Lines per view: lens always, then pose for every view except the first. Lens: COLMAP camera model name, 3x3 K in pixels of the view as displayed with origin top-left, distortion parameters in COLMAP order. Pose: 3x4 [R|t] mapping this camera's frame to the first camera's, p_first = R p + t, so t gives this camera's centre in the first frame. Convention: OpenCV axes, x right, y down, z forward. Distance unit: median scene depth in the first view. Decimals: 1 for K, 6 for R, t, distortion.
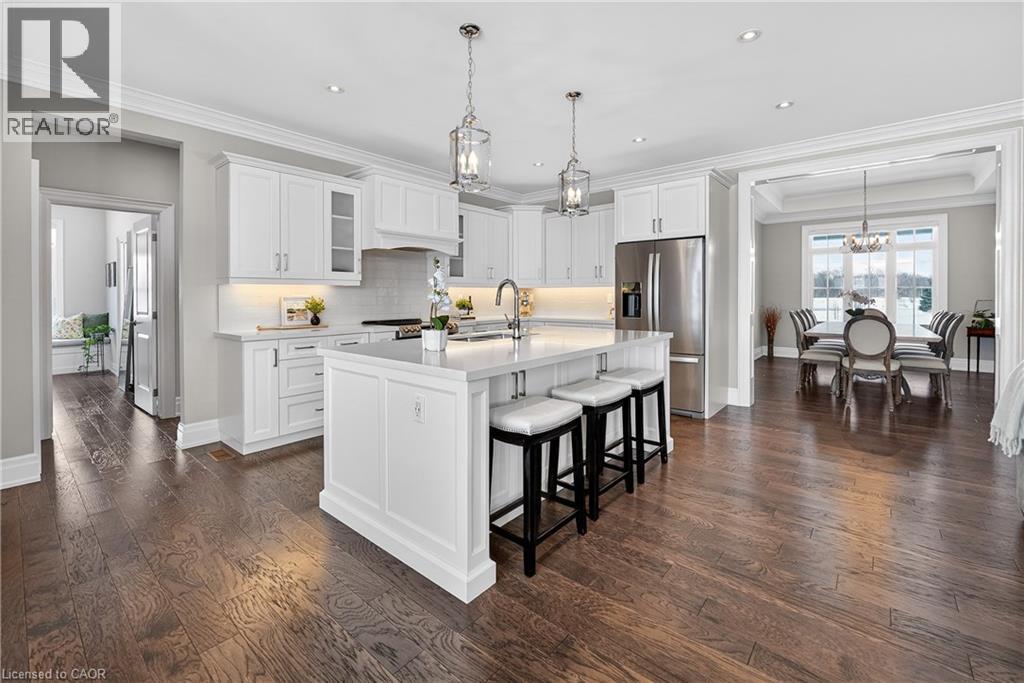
lens RADIAL K [[445.1, 0, 515.4], [0, 445.1, 300.5], [0, 0, 1]] dist [-0.001818, -0.000294]
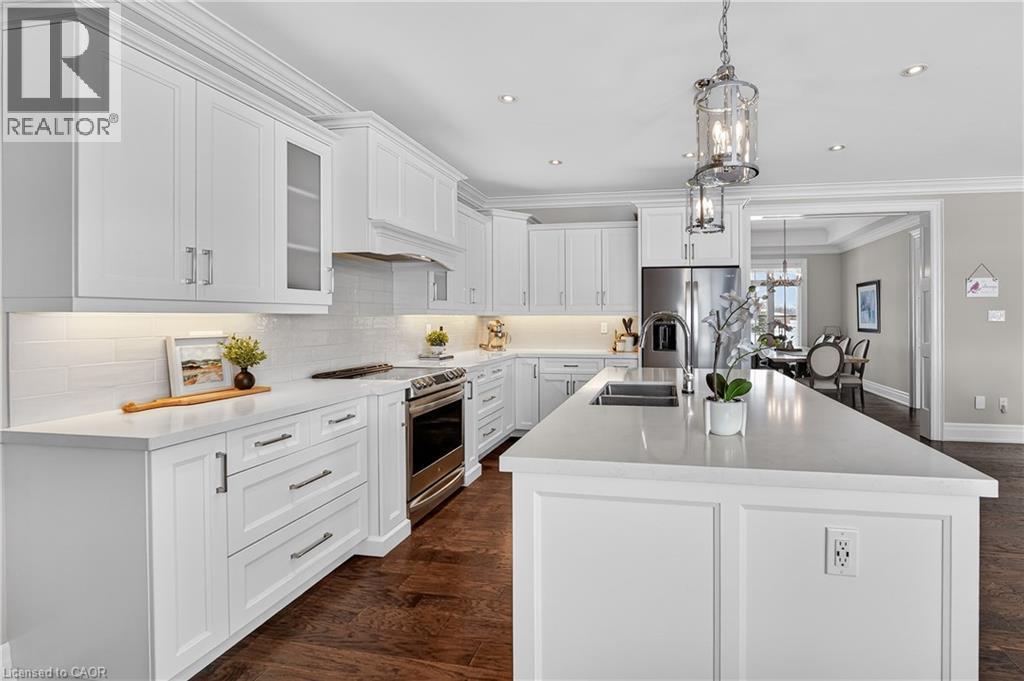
lens RADIAL K [[442.7, 0, 512.1], [0, 442.7, 316.1], [0, 0, 1]] dist [-0.010095, 0.000026]
pose [[0.851977, 0.001344, 0.523578, -0.456501], [0.001046, 0.999990, -0.004269, -0.028702], [-0.523579, 0.004185, 0.851967, 0.393012]]
